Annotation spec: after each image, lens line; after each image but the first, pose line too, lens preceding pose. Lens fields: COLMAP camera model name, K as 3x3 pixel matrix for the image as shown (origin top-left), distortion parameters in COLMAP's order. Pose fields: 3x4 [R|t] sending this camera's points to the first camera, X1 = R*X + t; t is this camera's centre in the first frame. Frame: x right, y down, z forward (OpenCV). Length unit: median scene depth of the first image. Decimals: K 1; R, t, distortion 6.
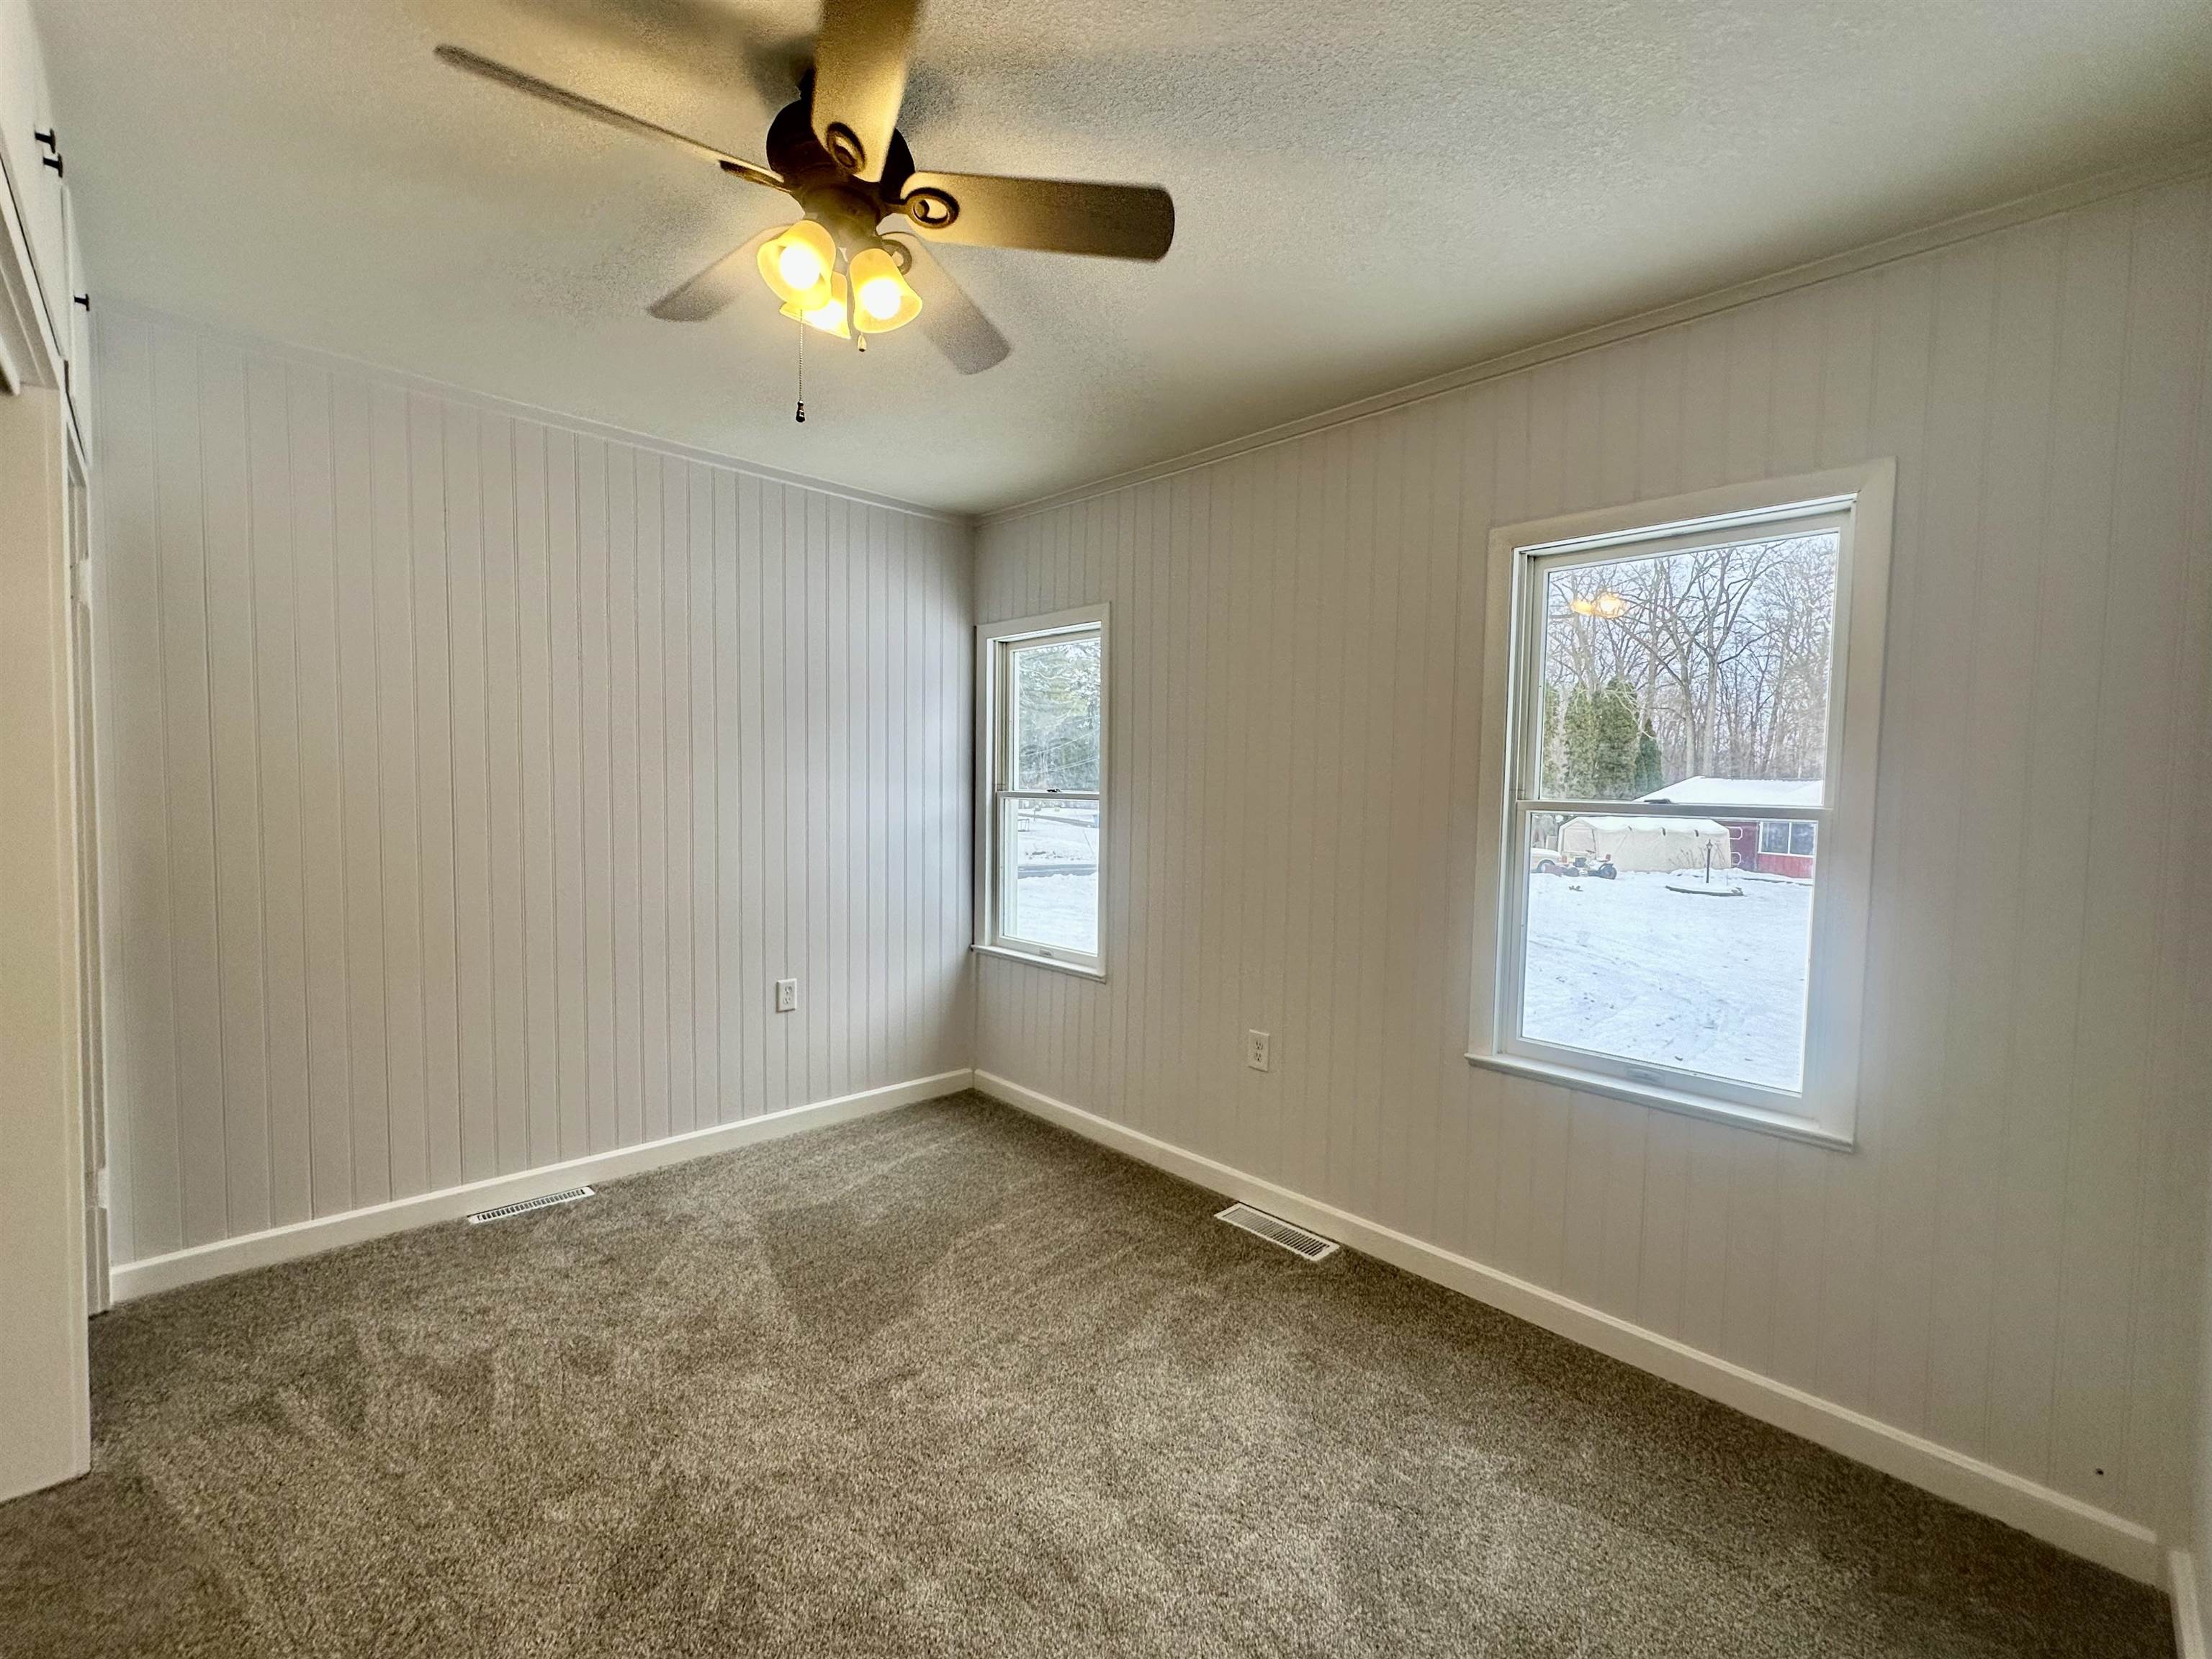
lens RADIAL K [[964.4, 0, 1100.4], [0, 964.4, 824.8], [0, 0, 1]] dist [-0.002620, -0.000080]
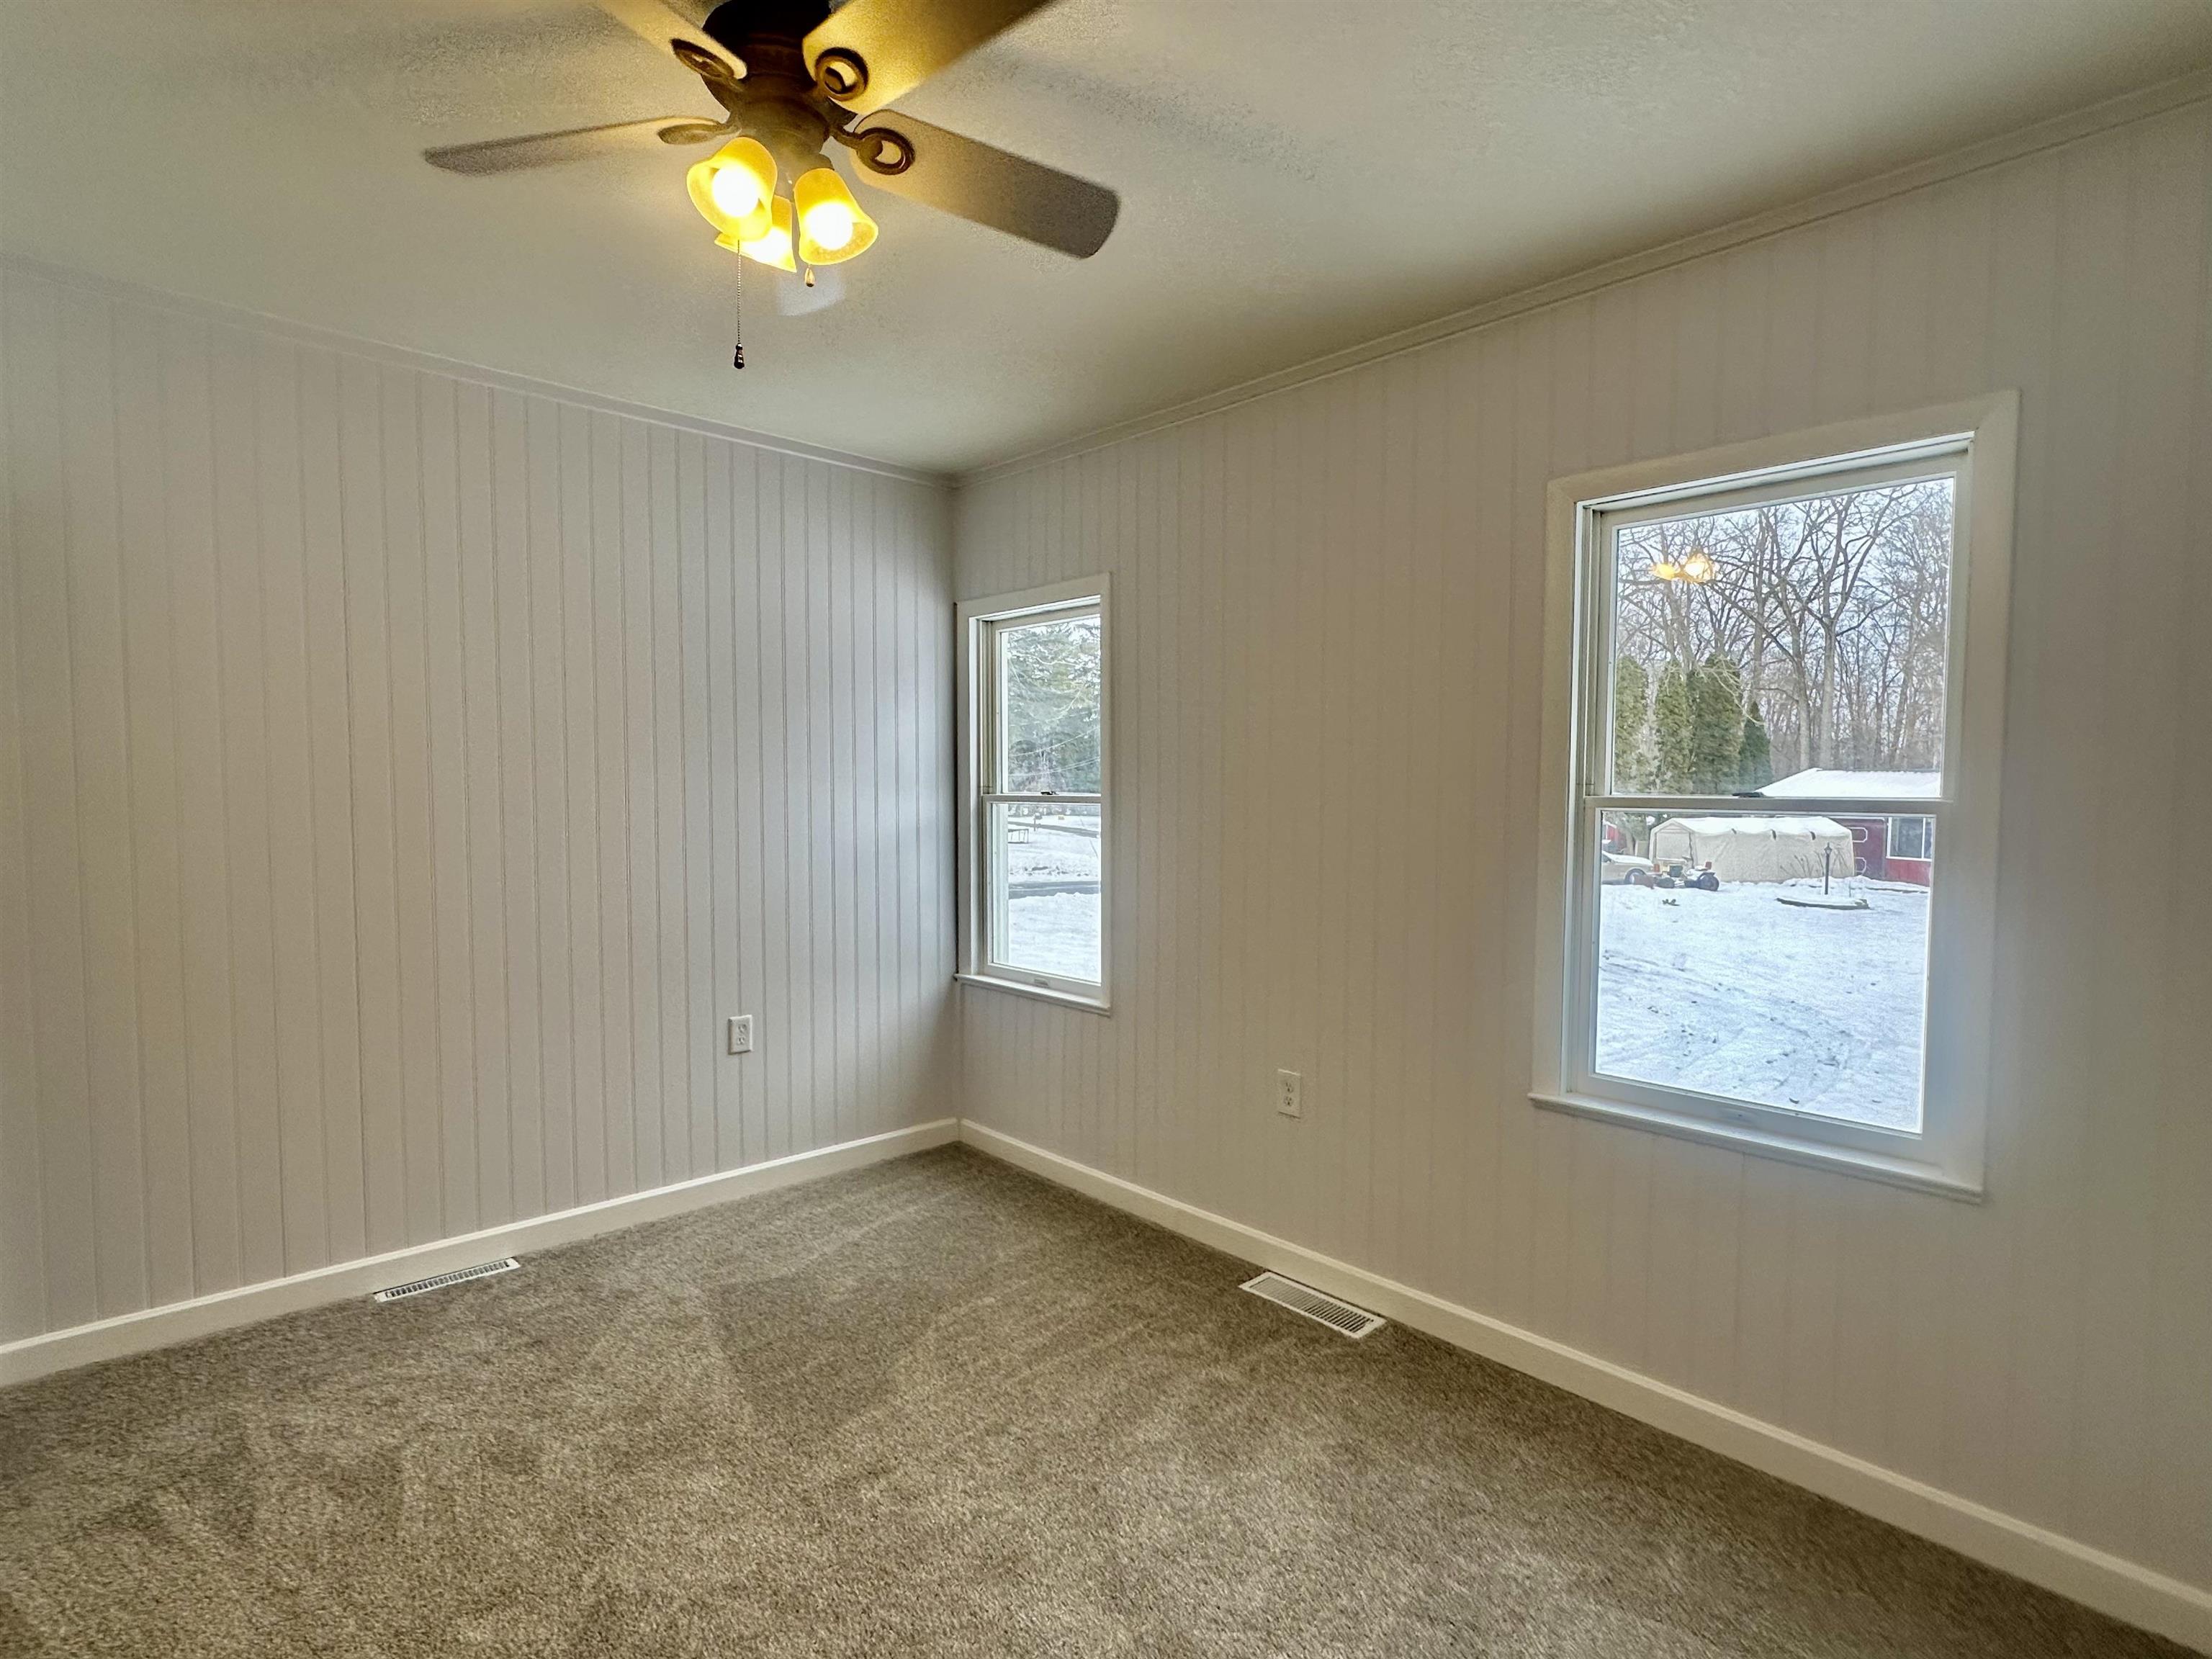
lens RADIAL K [[1128.8, 0, 1099.3], [0, 1128.8, 829.0], [0, 0, 1]] dist [-0.003580, 0.000460]
pose [[0.999853, -0.012291, -0.011956, 0.012943], [0.012229, 0.999912, -0.005202, 0.003549], [0.012019, 0.005055, 0.999915, -0.006307]]
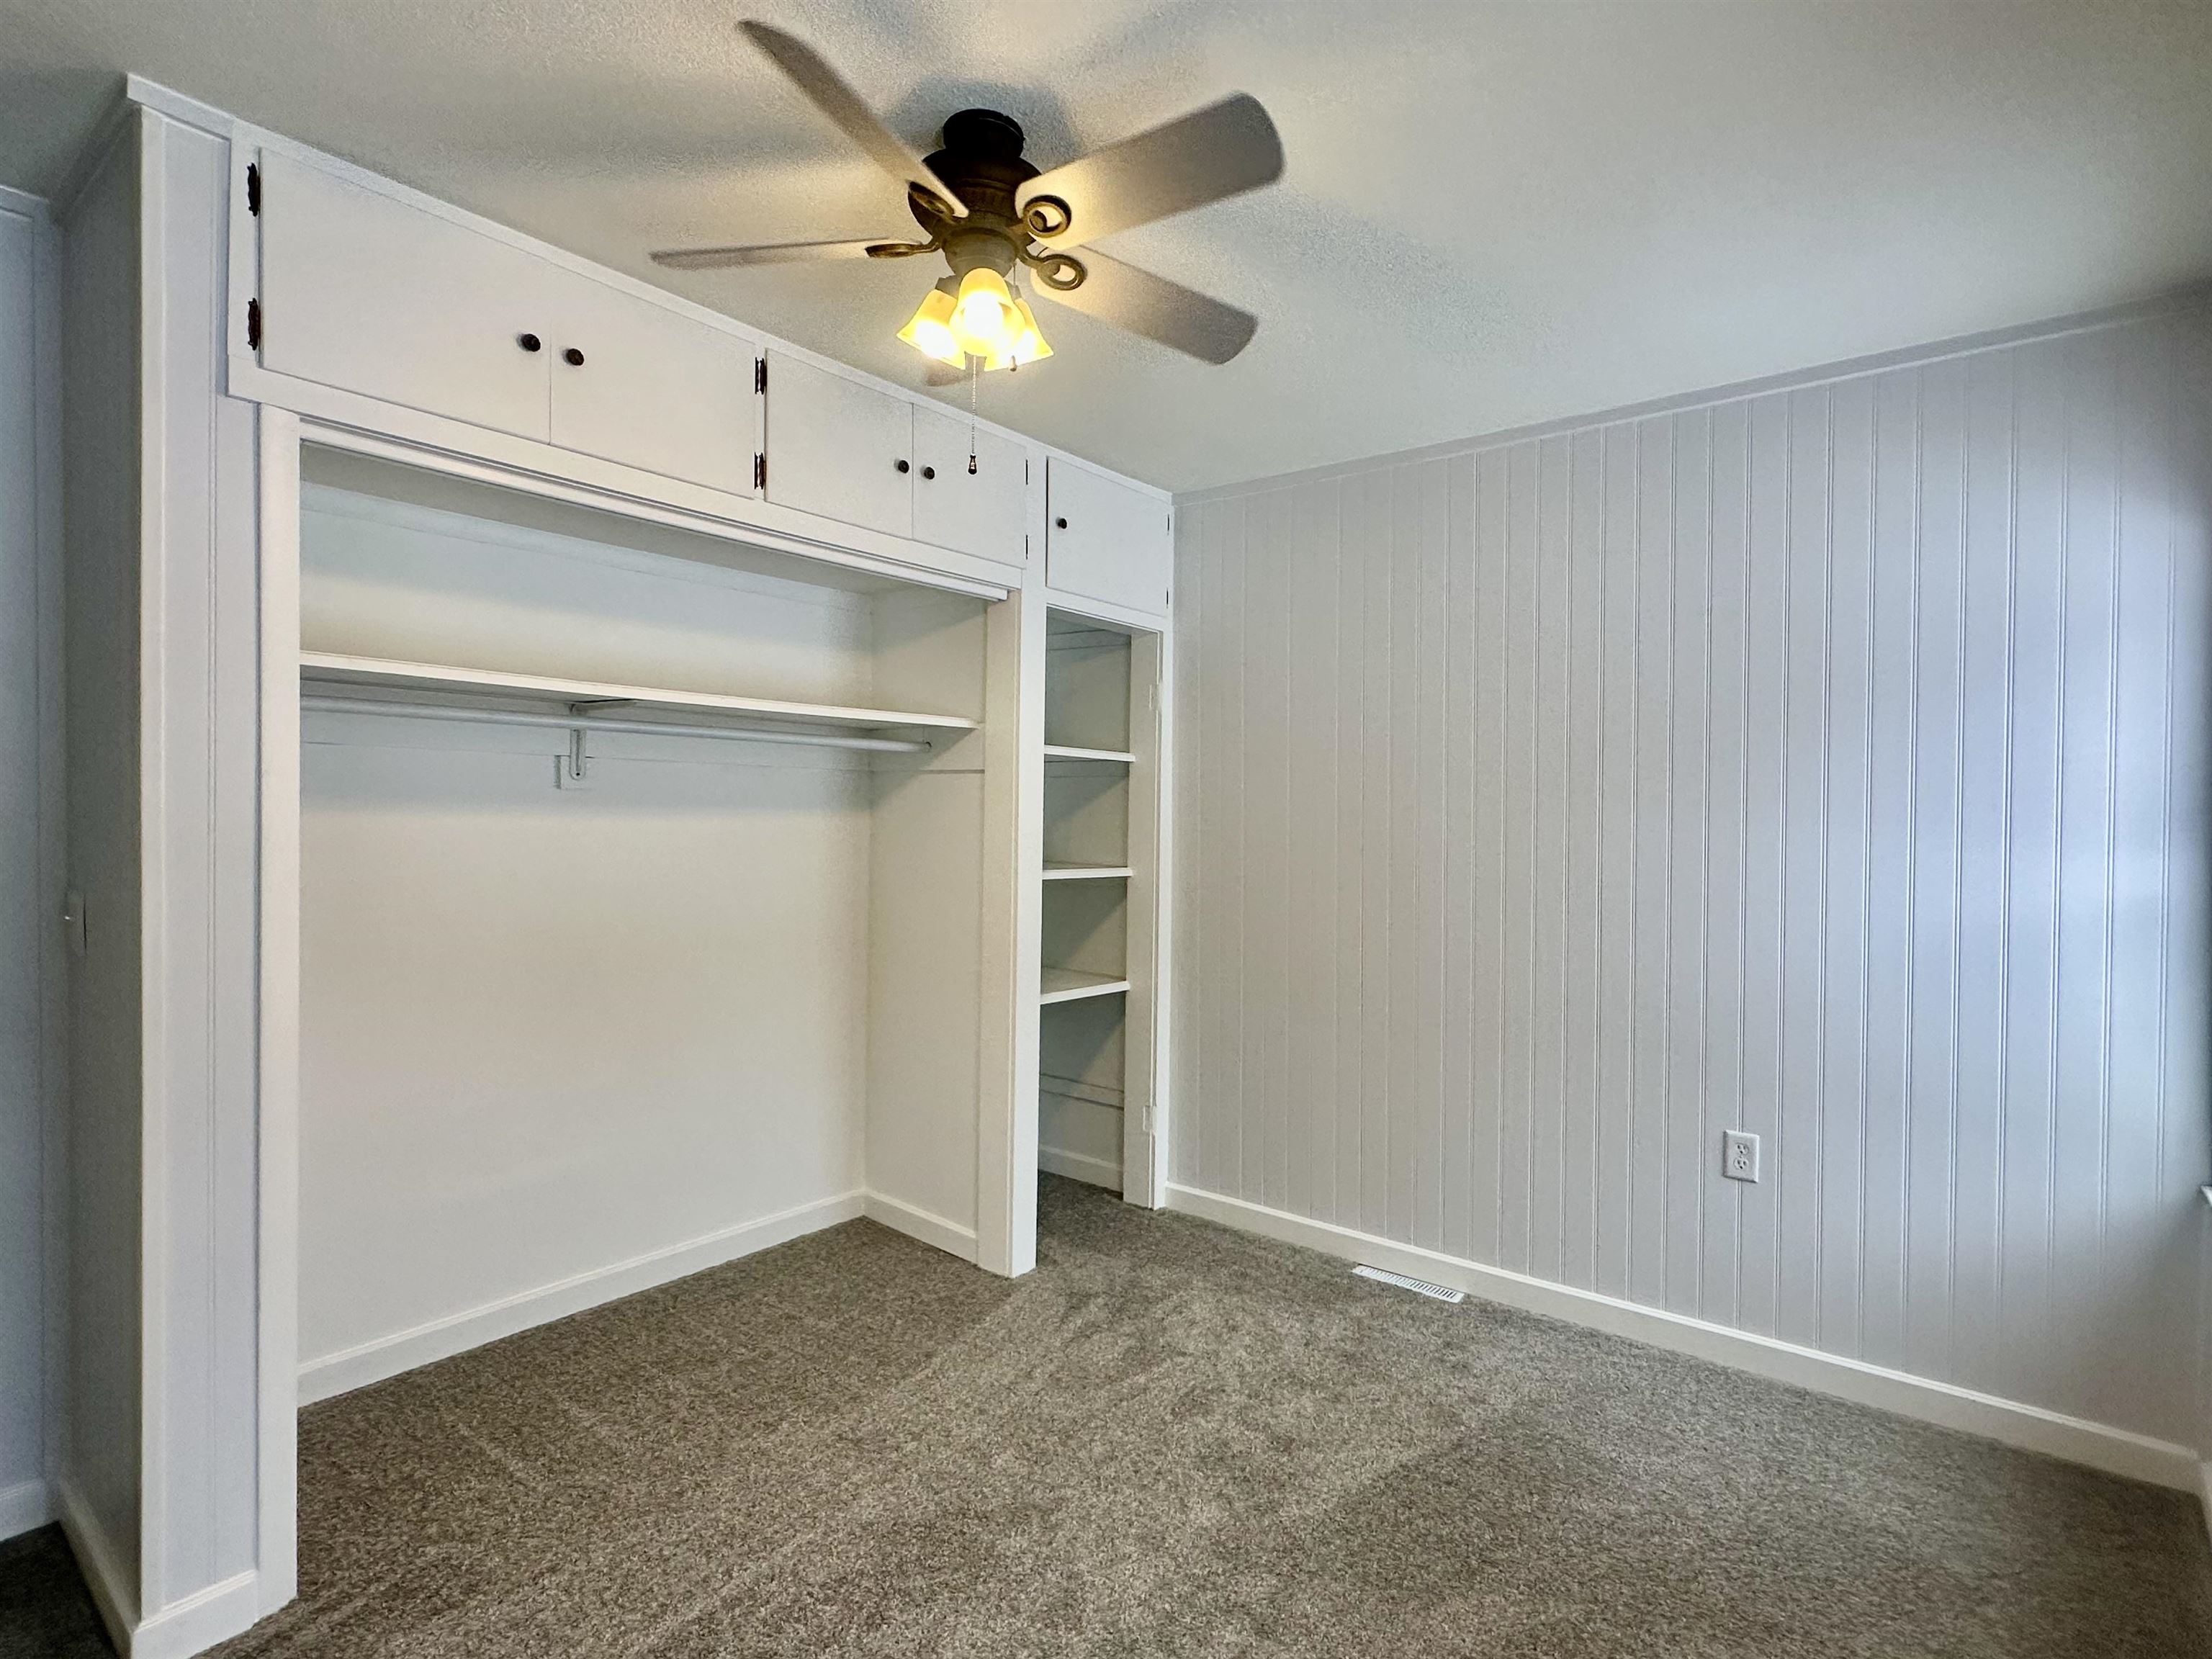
lens RADIAL K [[1128.8, 0, 1100.7], [0, 1128.8, 836.1], [0, 0, 1]] dist [-0.003580, 0.000460]
pose [[0.120607, -0.004555, -0.992690, 0.558069], [-0.052855, 0.998542, -0.011003, -0.017413], [0.991292, 0.053796, 0.120190, 0.642514]]
